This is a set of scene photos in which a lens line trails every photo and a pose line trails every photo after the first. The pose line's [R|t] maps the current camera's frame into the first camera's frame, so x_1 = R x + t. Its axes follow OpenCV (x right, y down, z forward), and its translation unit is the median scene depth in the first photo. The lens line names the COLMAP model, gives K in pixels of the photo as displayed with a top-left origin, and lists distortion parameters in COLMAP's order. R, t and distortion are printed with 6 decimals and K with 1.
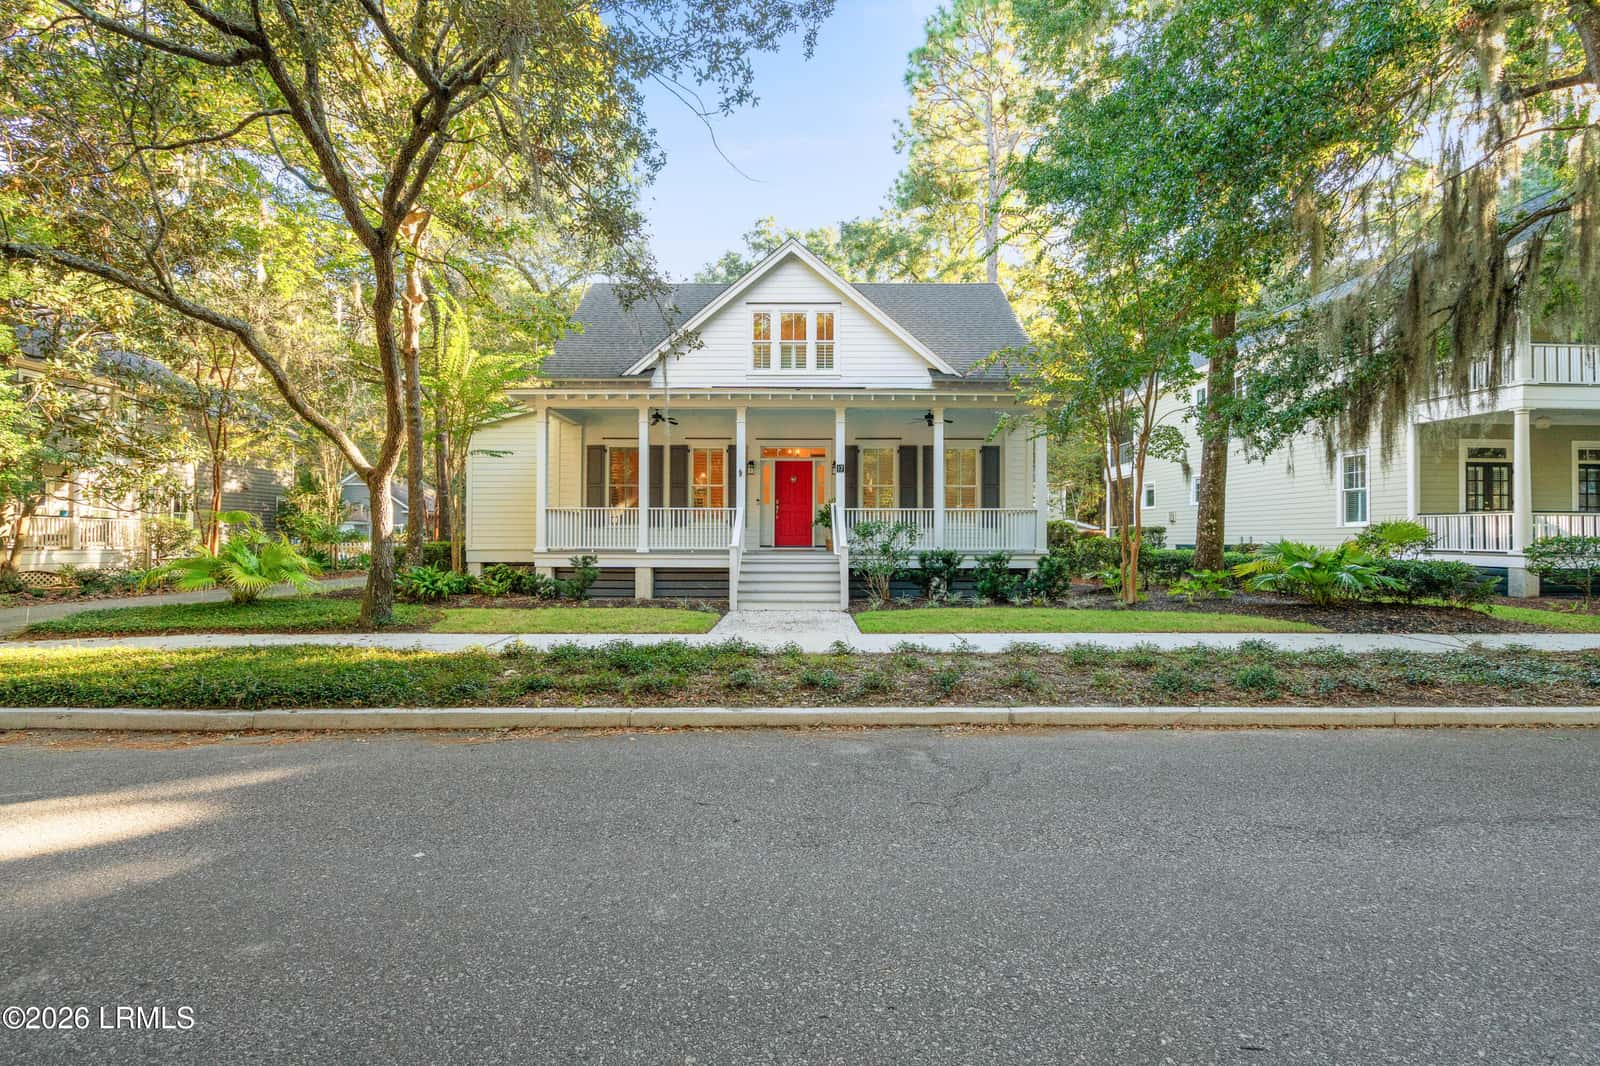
lens RADIAL K [[746.5, 0, 798.6], [0, 746.5, 534.5], [0, 0, 1]] dist [-0.000758, 0.000133]
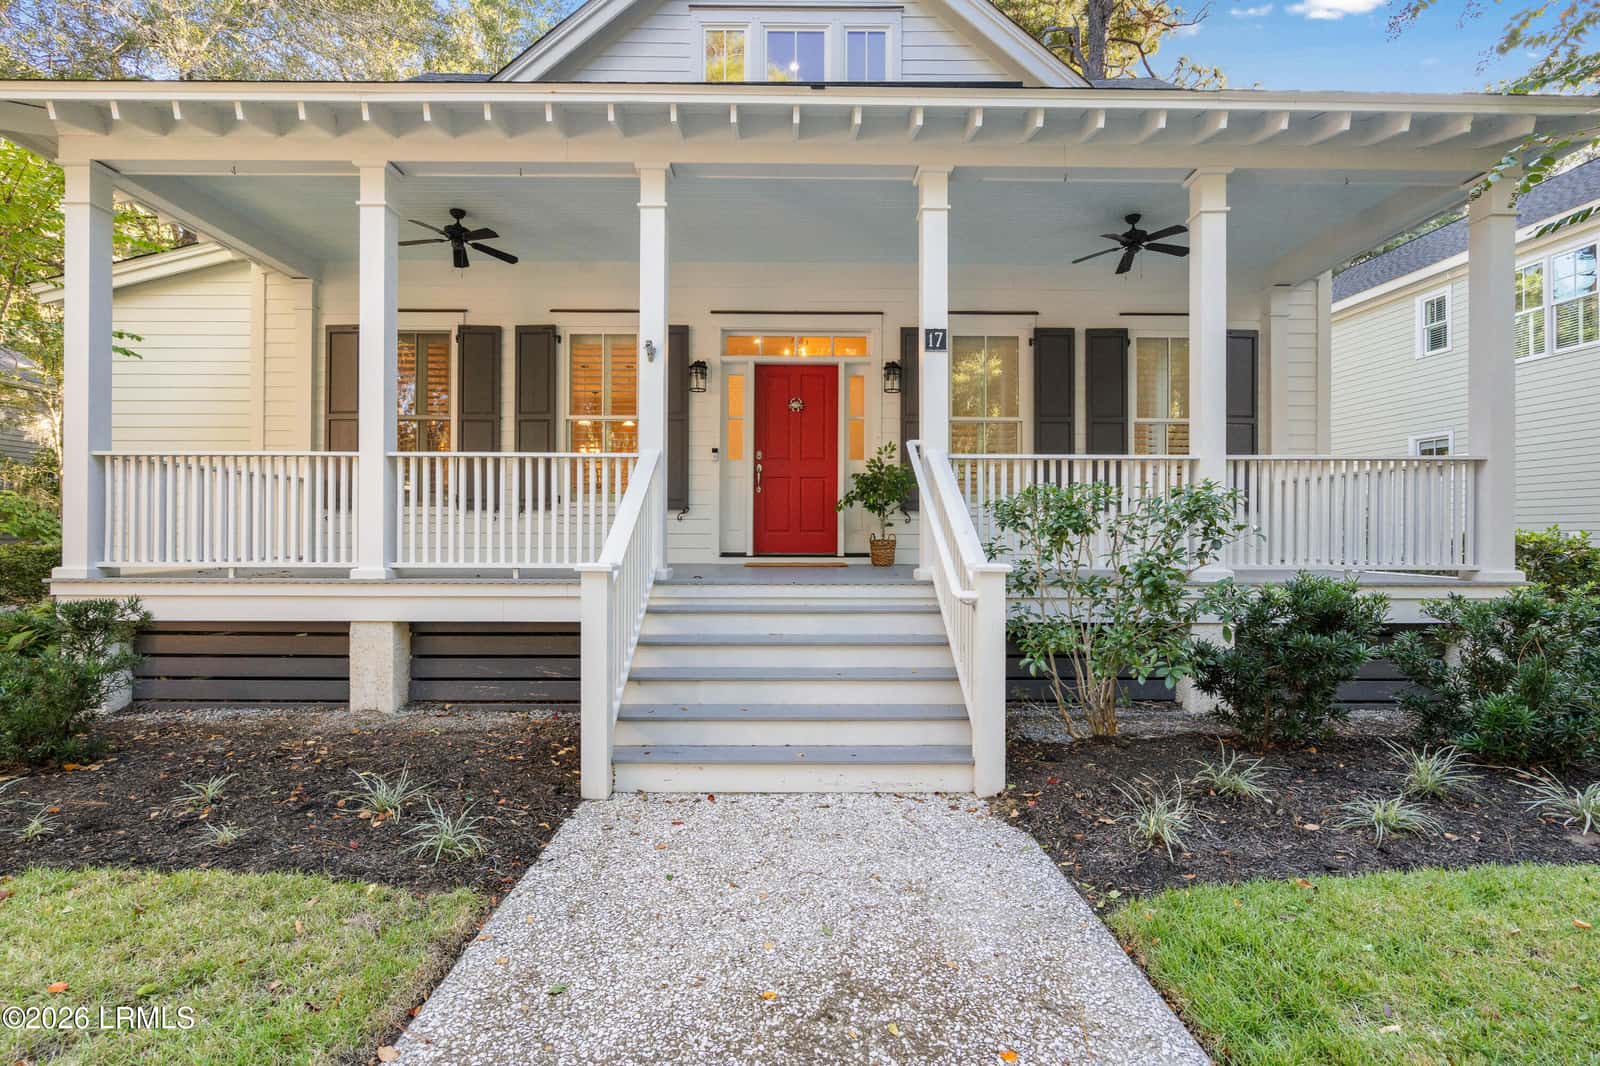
lens RADIAL K [[724.9, 0, 796.9], [0, 724.9, 532.5], [0, 0, 1]] dist [0.000096, 0.000001]
pose [[0.999891, 0.000377, 0.014727, -0.013958], [-0.000425, 0.999995, 0.003263, 0.001296], [-0.014725, -0.003269, 0.999886, 0.639179]]
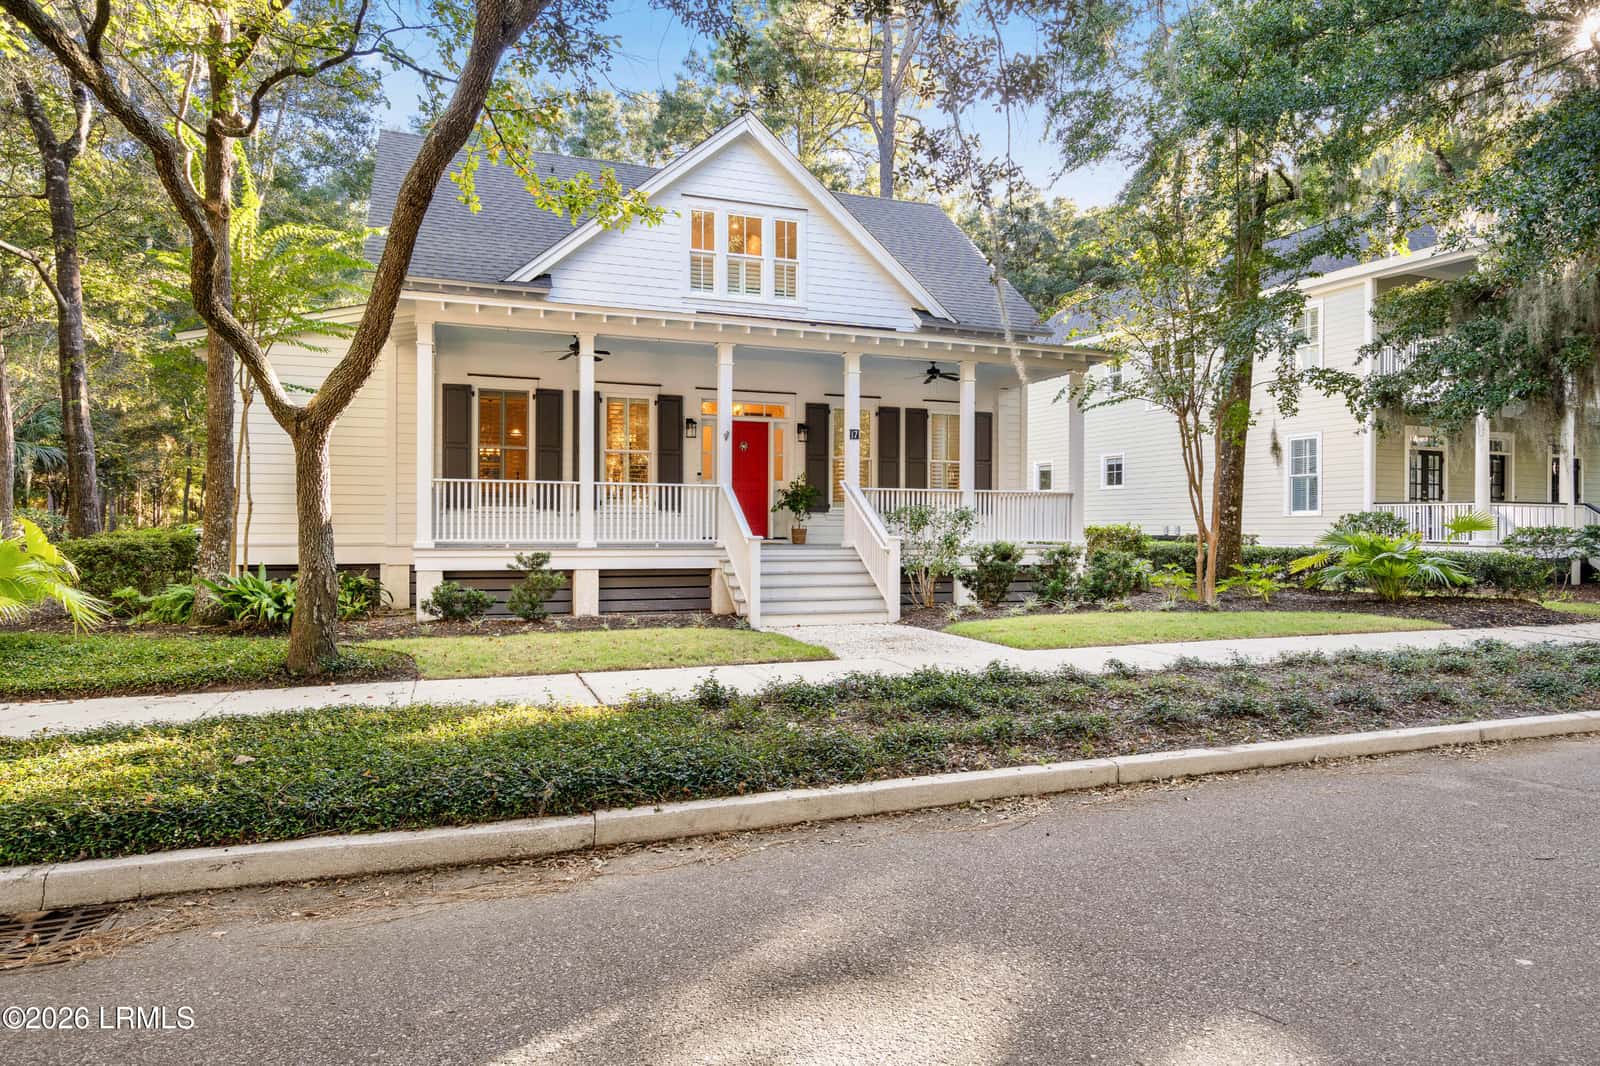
lens RADIAL K [[1001.8, 0, 802.0], [0, 1001.8, 534.0], [0, 0, 1]] dist [0.026048, 0.001528]
pose [[0.933075, 0.000079, 0.359682, -0.344831], [-0.004357, 0.999929, 0.011085, 0.000727], [-0.359656, -0.011910, 0.933009, 0.075601]]
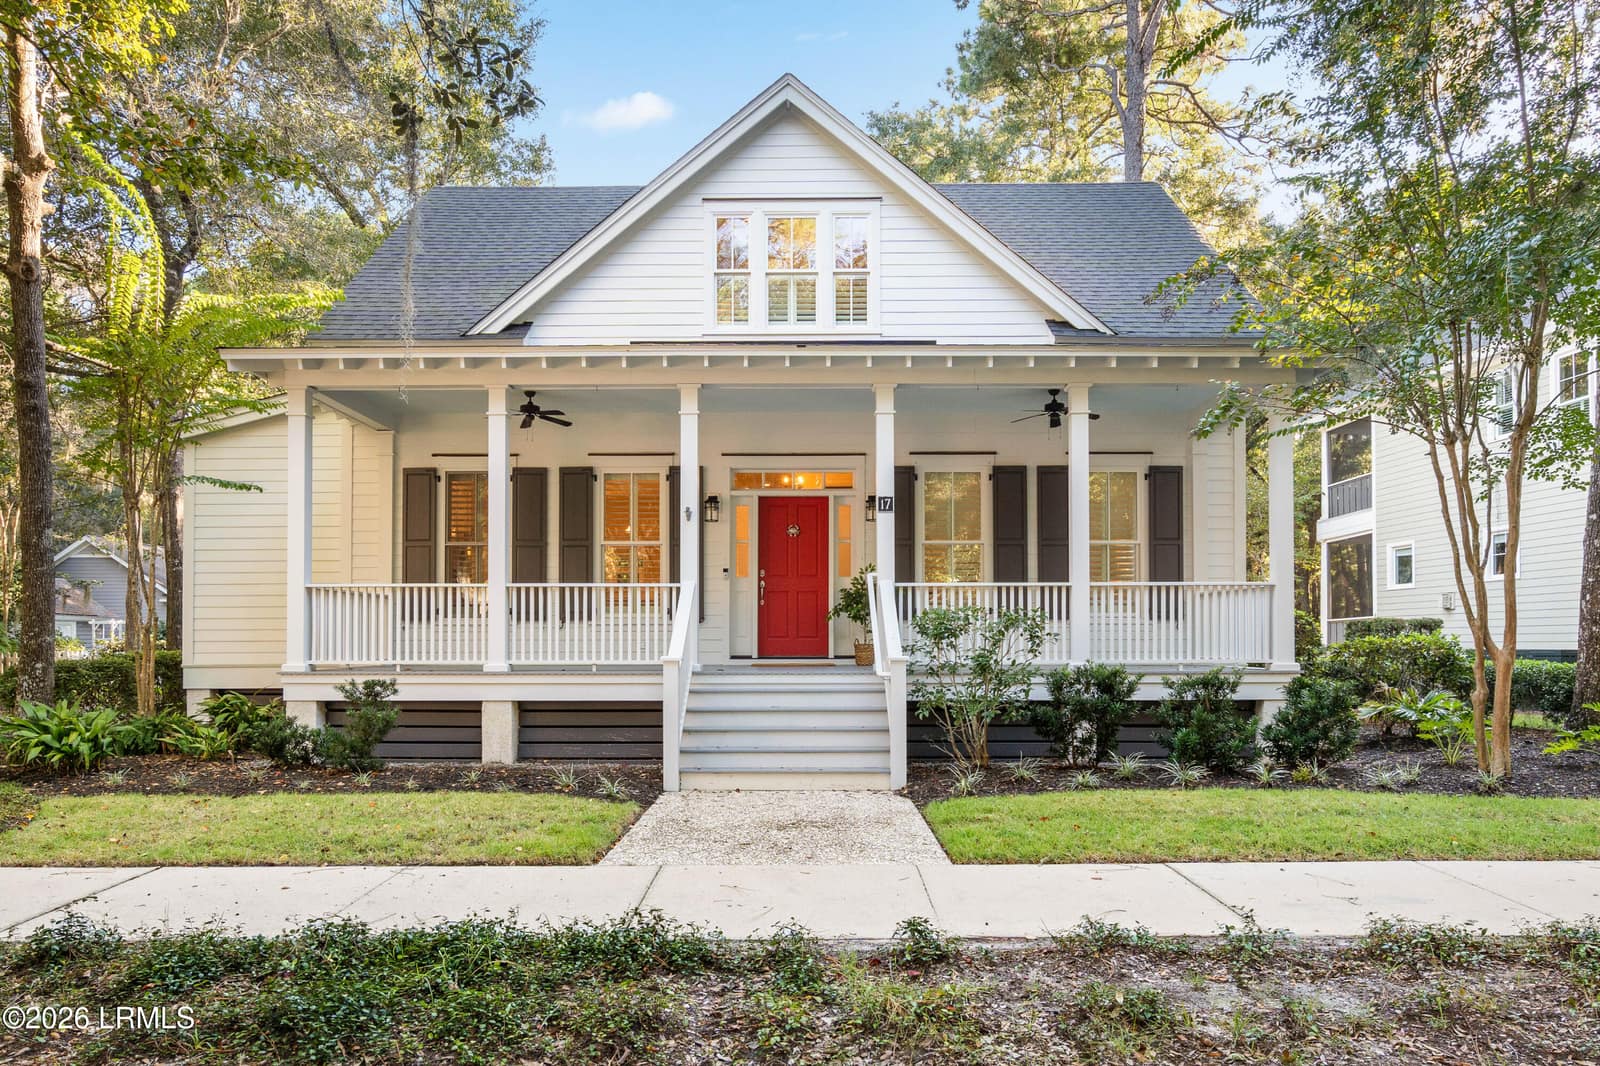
lens RADIAL K [[1119.2, 0, 795.6], [0, 1119.2, 622.6], [0, 0, 1]] dist [0.010605, 0.002940]
pose [[0.999985, -0.003901, -0.003715, -0.002525], [0.003861, 0.999934, -0.010798, -0.000146], [0.003757, 0.010783, 0.999935, 0.232294]]
